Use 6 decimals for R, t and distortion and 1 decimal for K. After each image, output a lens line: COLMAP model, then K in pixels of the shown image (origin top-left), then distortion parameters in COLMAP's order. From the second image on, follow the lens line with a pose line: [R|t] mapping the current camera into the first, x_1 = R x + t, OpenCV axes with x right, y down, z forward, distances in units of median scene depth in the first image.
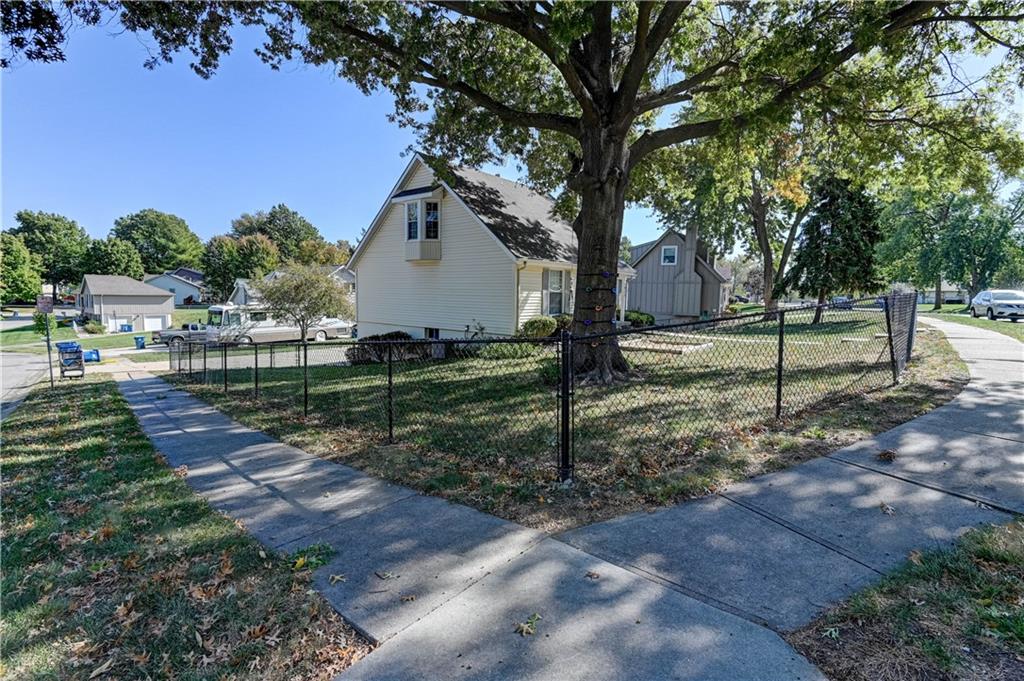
lens RADIAL K [[492.6, 0, 516.0], [0, 492.6, 309.3], [0, 0, 1]] dist [0.001808, -0.000036]
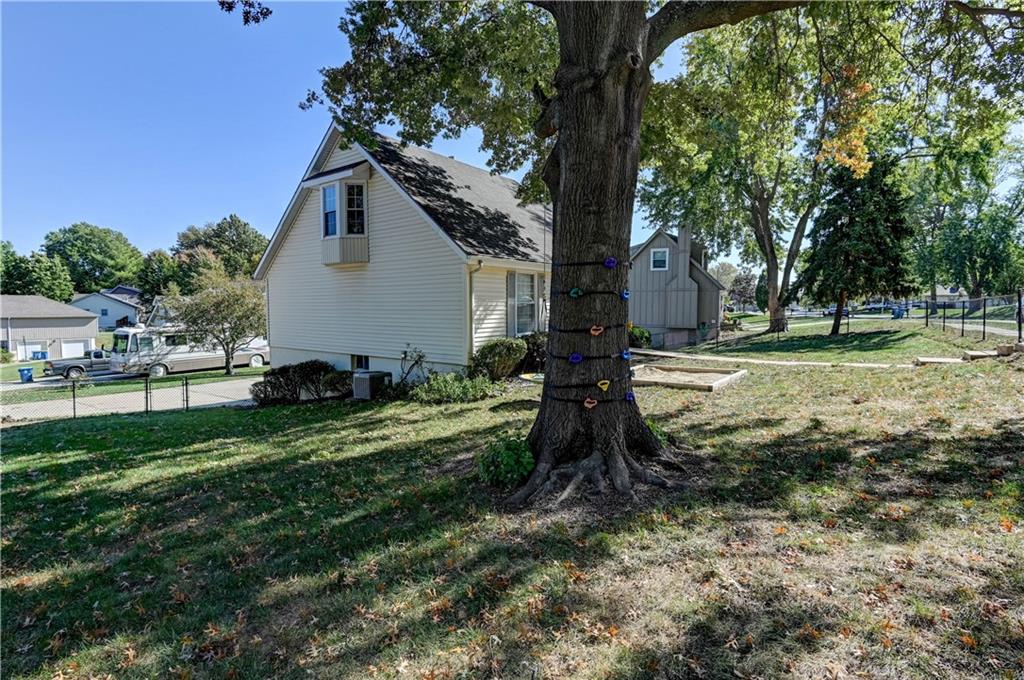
lens RADIAL K [[492.6, 0, 516.0], [0, 492.6, 308.8], [0, 0, 1]] dist [0.001808, -0.000036]
pose [[0.998804, -0.019533, 0.044815, 0.027464], [0.020804, 0.999389, -0.028073, -0.004805], [-0.044239, 0.028972, 0.998601, 0.216663]]
